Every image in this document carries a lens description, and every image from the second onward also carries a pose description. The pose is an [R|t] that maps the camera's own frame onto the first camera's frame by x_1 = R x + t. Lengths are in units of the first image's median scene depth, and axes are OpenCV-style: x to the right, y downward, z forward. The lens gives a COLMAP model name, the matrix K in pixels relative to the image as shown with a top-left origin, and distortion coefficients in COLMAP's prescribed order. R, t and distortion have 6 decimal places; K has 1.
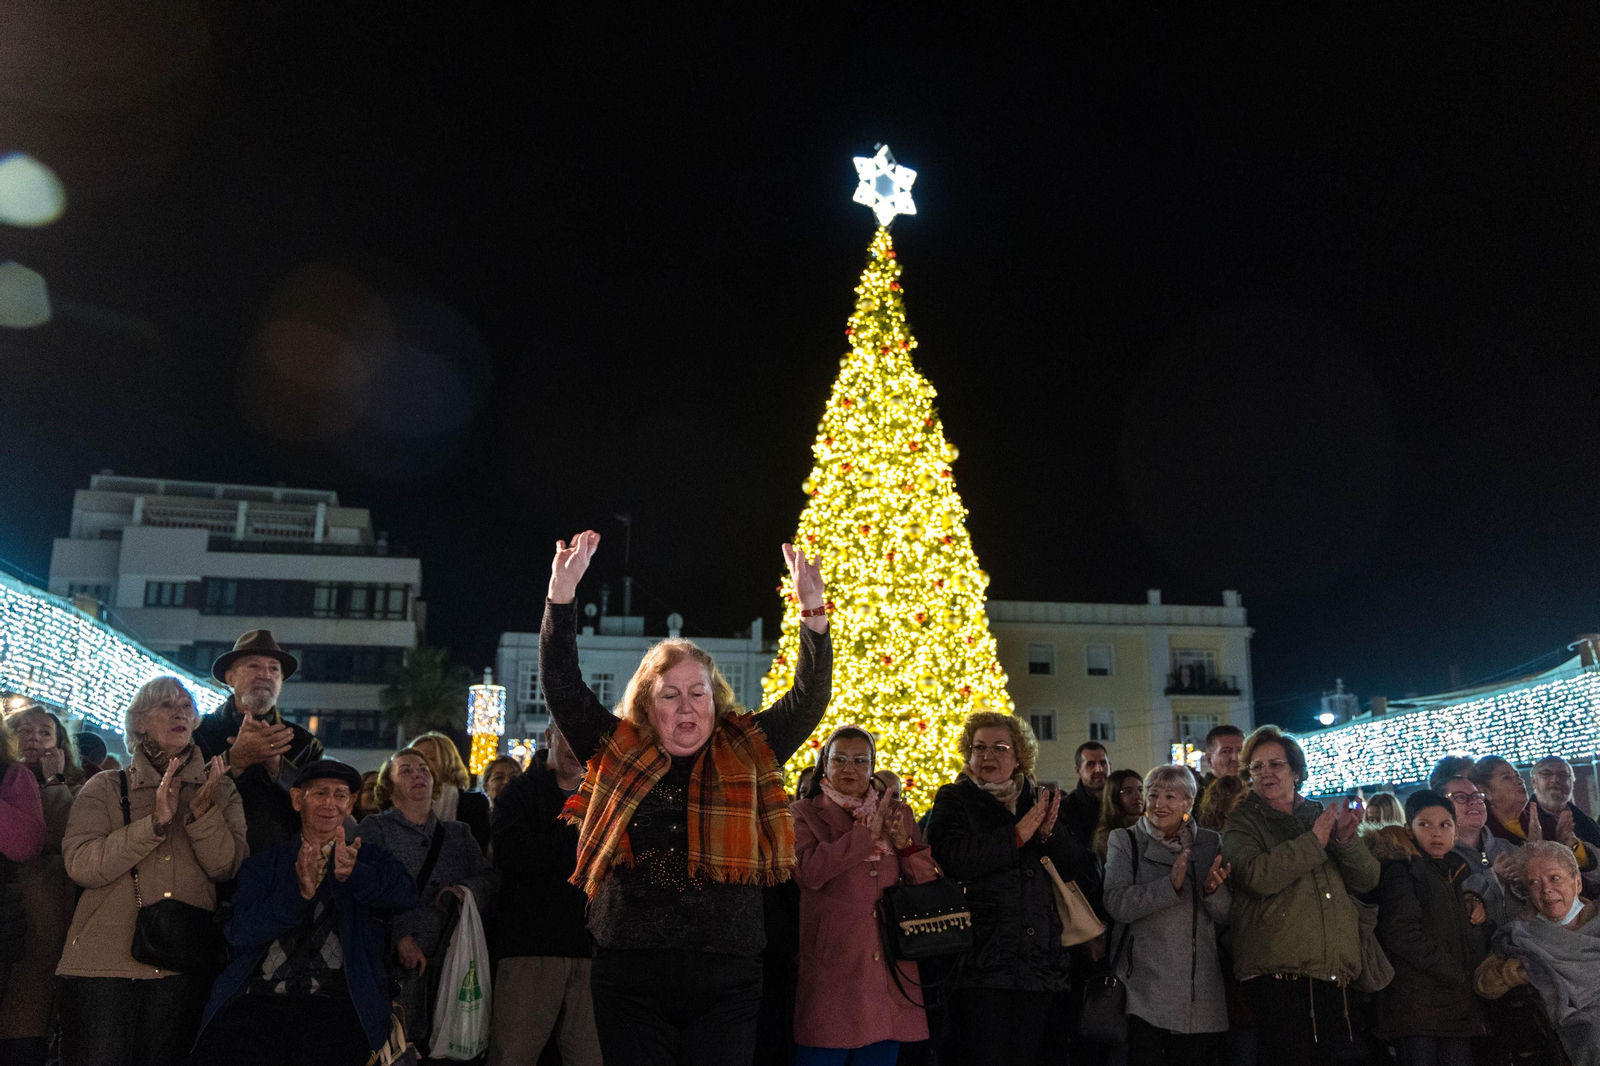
lens RADIAL K [[1435.0, 0, 806.1], [0, 1435.0, 535.1], [0, 0, 1]] dist [-0.033009, 0.105873]
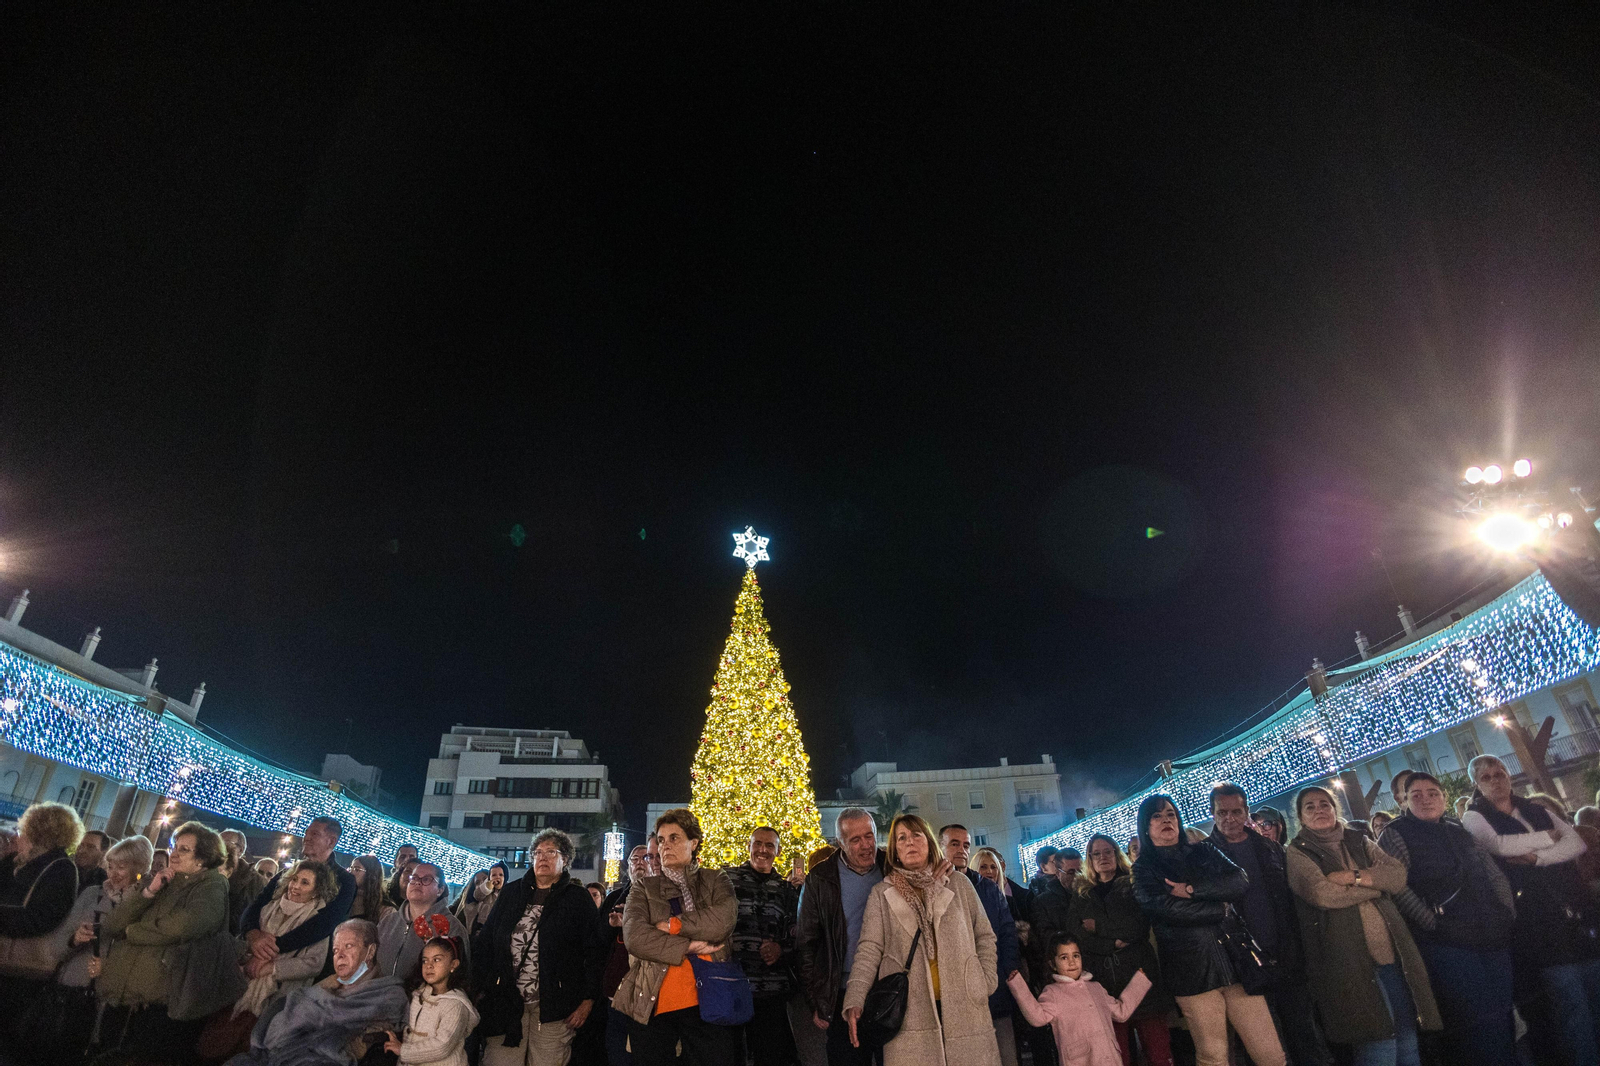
lens RADIAL K [[735.2, 0, 796.5], [0, 735.2, 529.5], [0, 0, 1]] dist [-0.146463, 0.031840]
pose [[0.994030, -0.084620, -0.068879, 0.186145], [0.061521, 0.956046, -0.286689, 0.015863], [0.090112, 0.280740, 0.955544, 0.074218]]
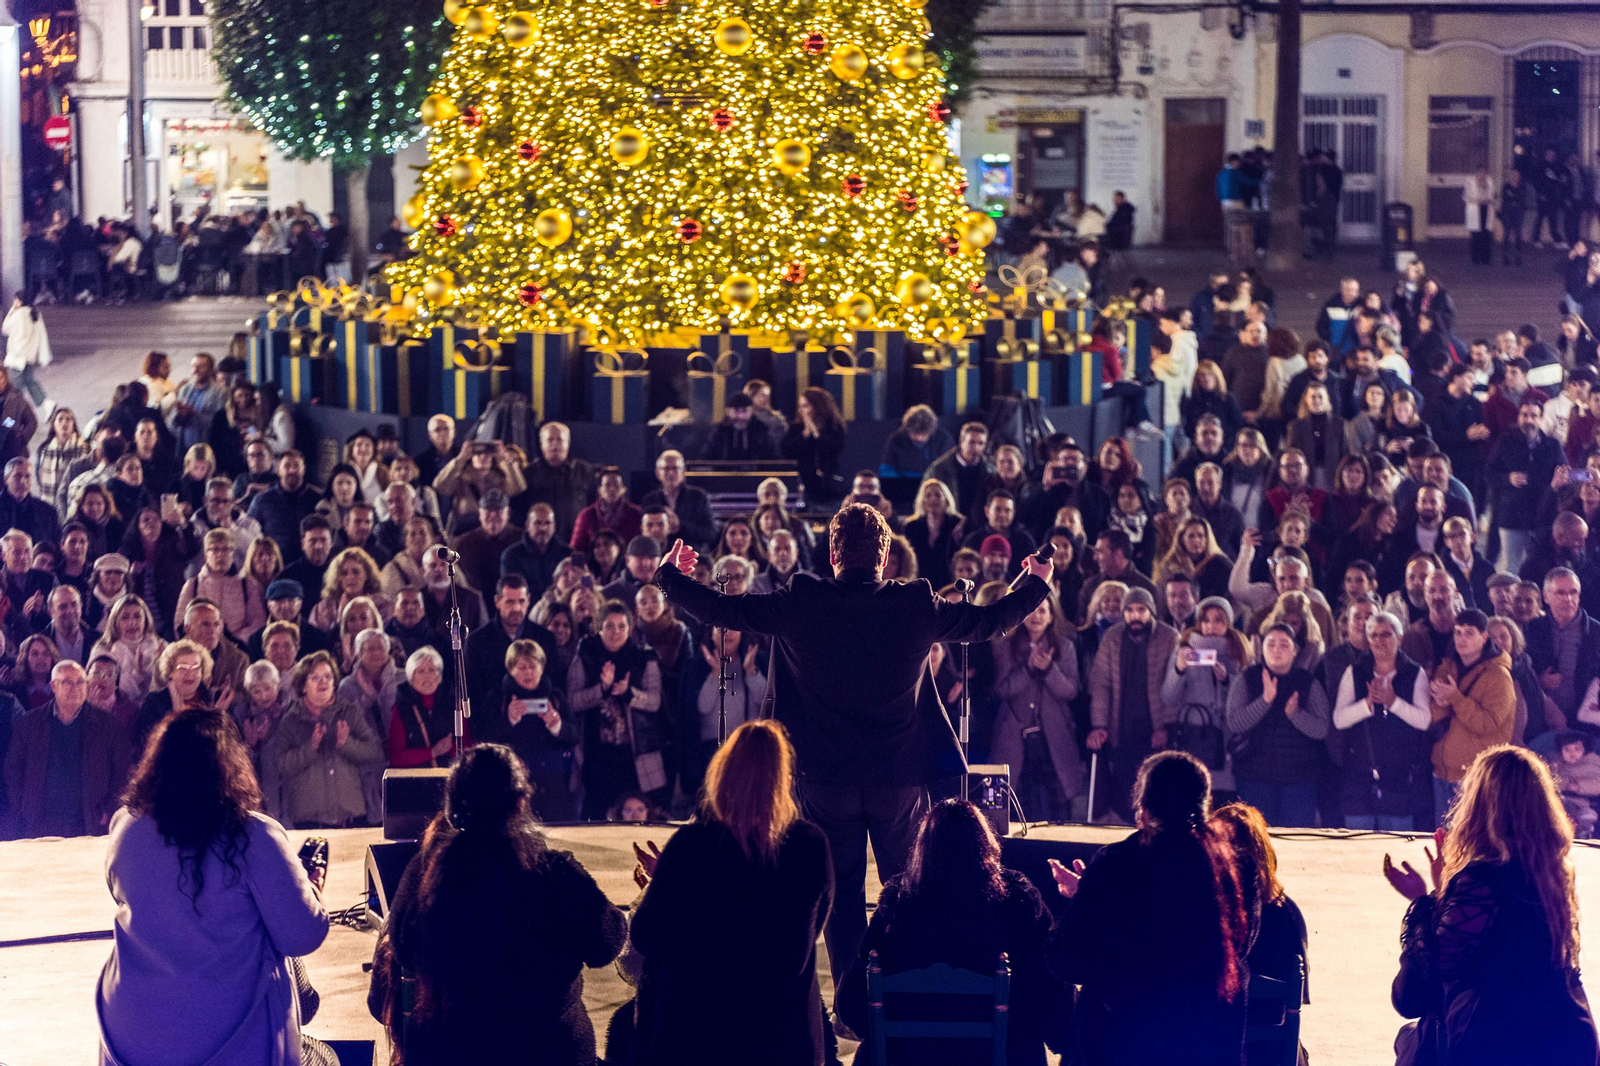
lens RADIAL K [[5239.9, 0, 800.0], [0, 5239.9, 533.0], [0, 0, 1]] dist [-0.045723, -1.568733]
pose [[0.995289, 0.003679, -0.096878, 0.256589], [0.029981, 0.938615, 0.343661, -0.335140], [0.092196, -0.344947, 0.934083, -0.745459]]
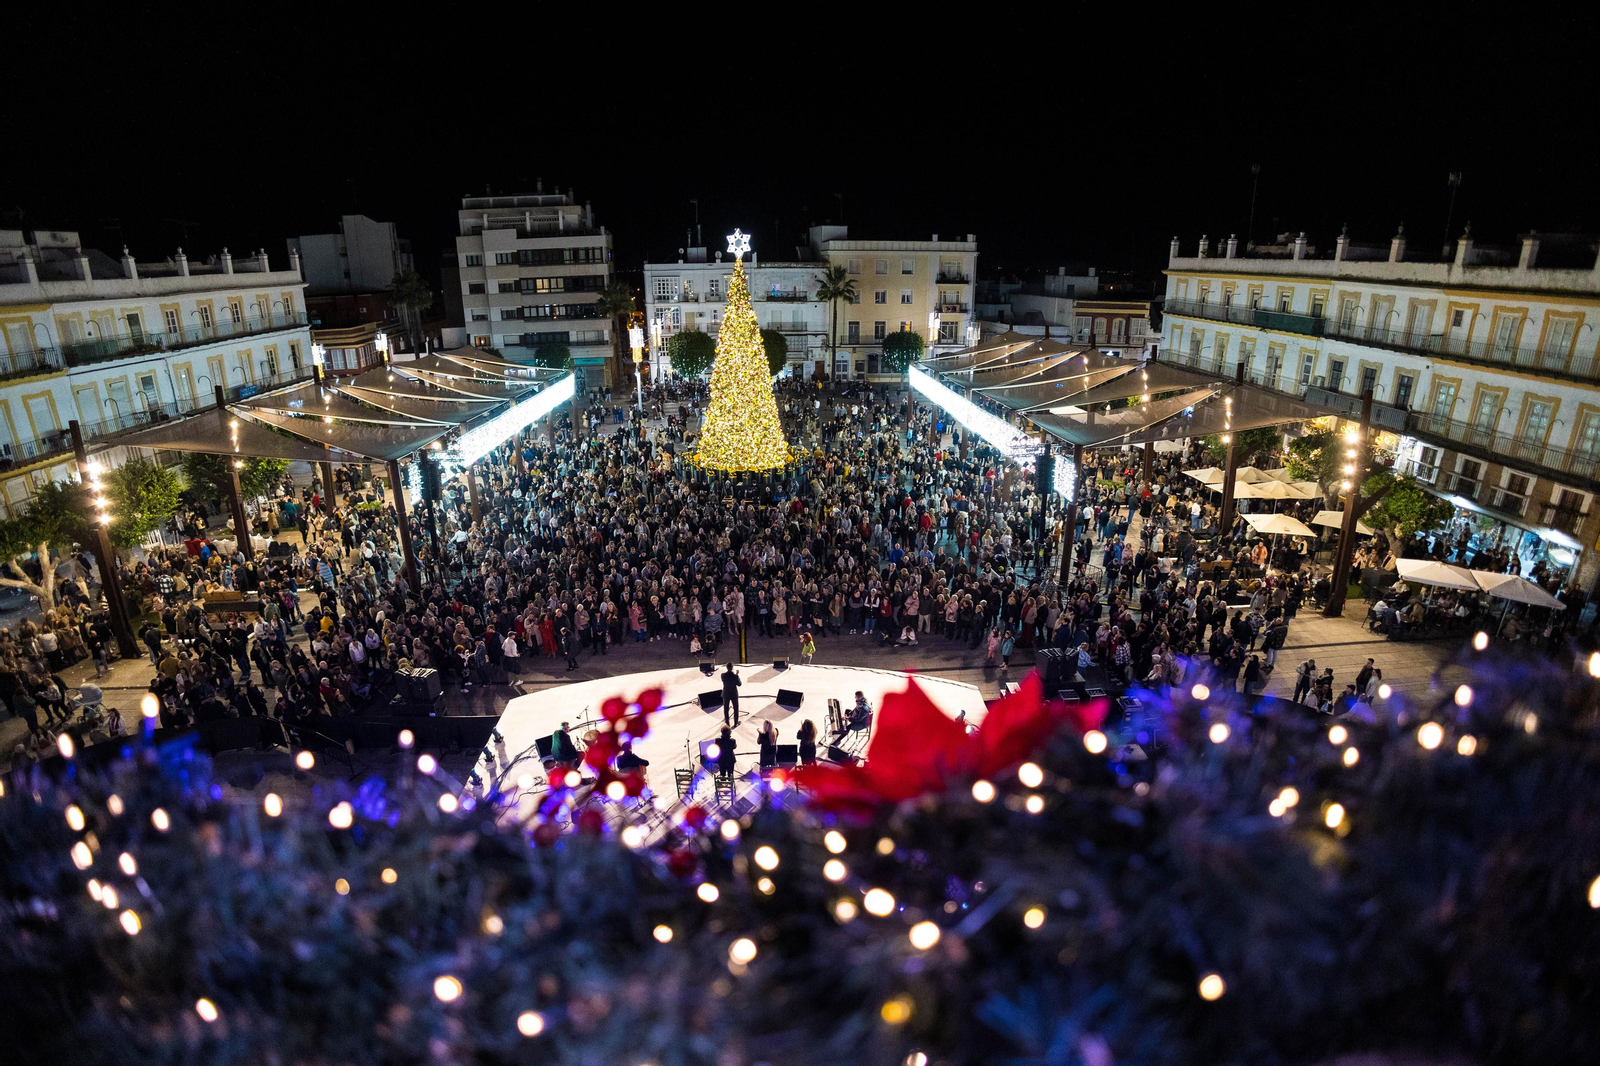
lens RADIAL K [[776.6, 0, 796.5], [0, 776.6, 529.5], [0, 0, 1]] dist [-0.158333, 0.043273]
pose [[0.998328, 0.007685, -0.057288, 0.269492], [0.025293, 0.833104, 0.552538, -0.618422], [0.051973, -0.553063, 0.831517, -0.605872]]
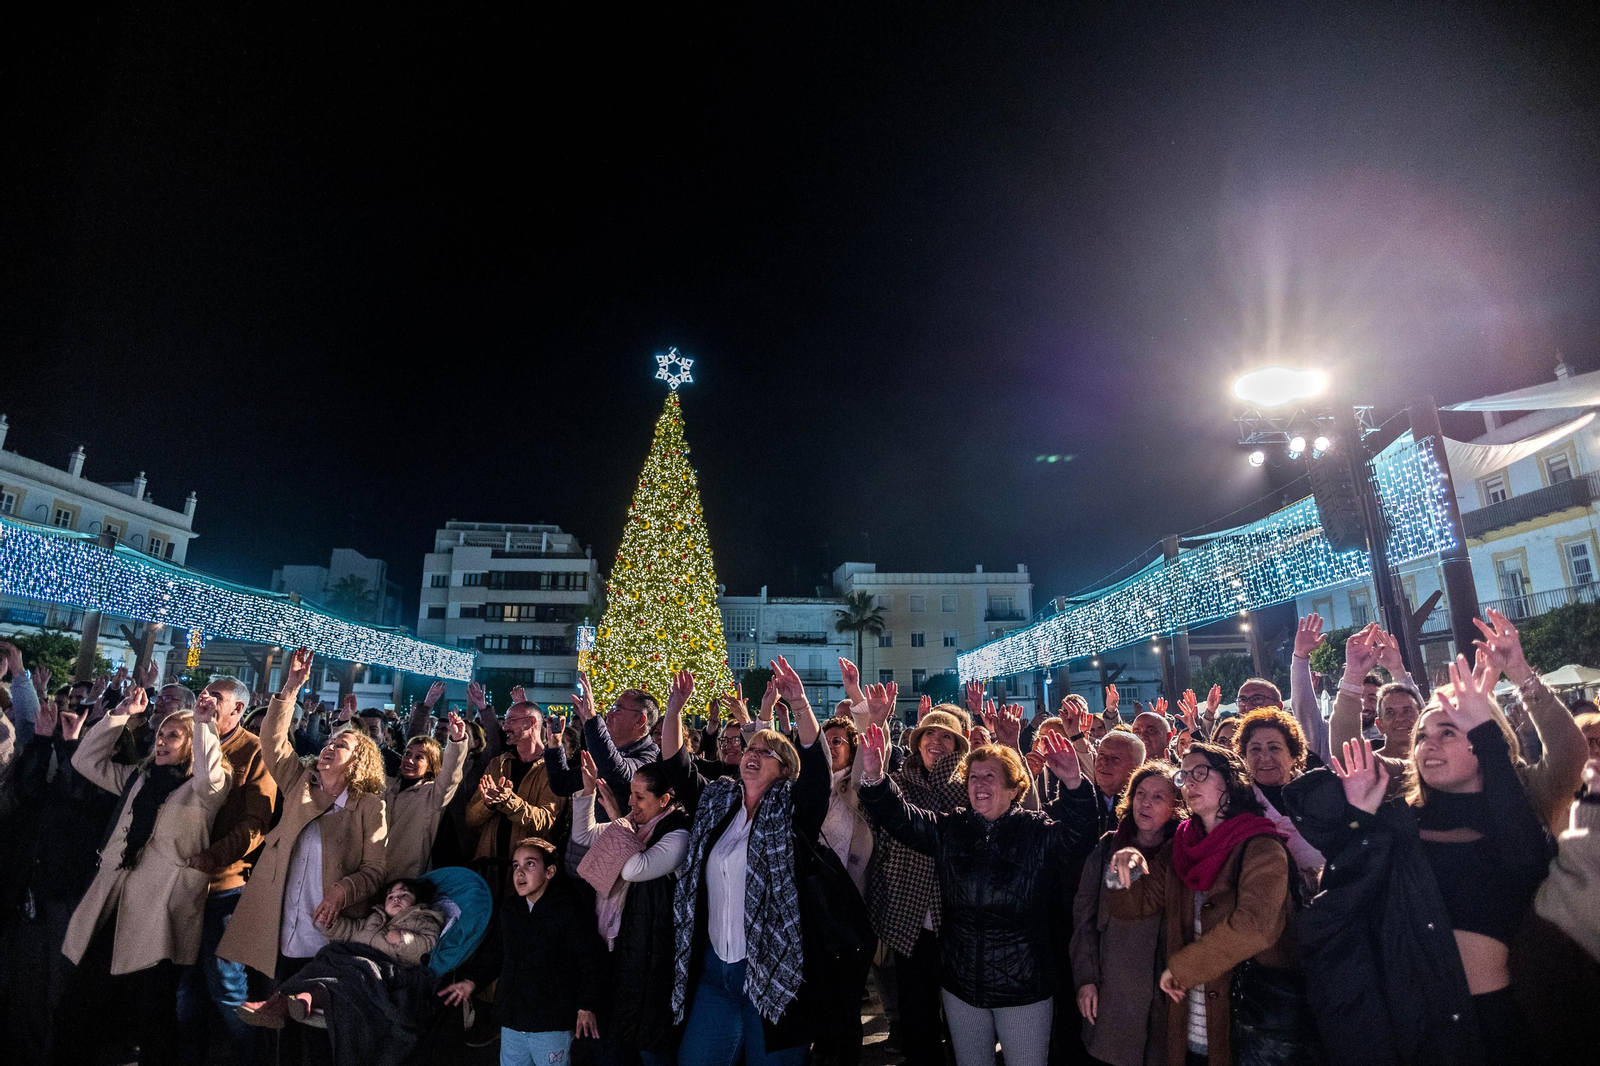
lens RADIAL K [[753.7, 0, 798.2], [0, 753.7, 527.7], [0, 0, 1]] dist [-0.153394, 0.039658]
pose [[0.992919, -0.032689, -0.114205, 0.329501], [0.031689, 0.999442, -0.010558, -0.017478], [0.114487, 0.006864, 0.993401, 0.037145]]
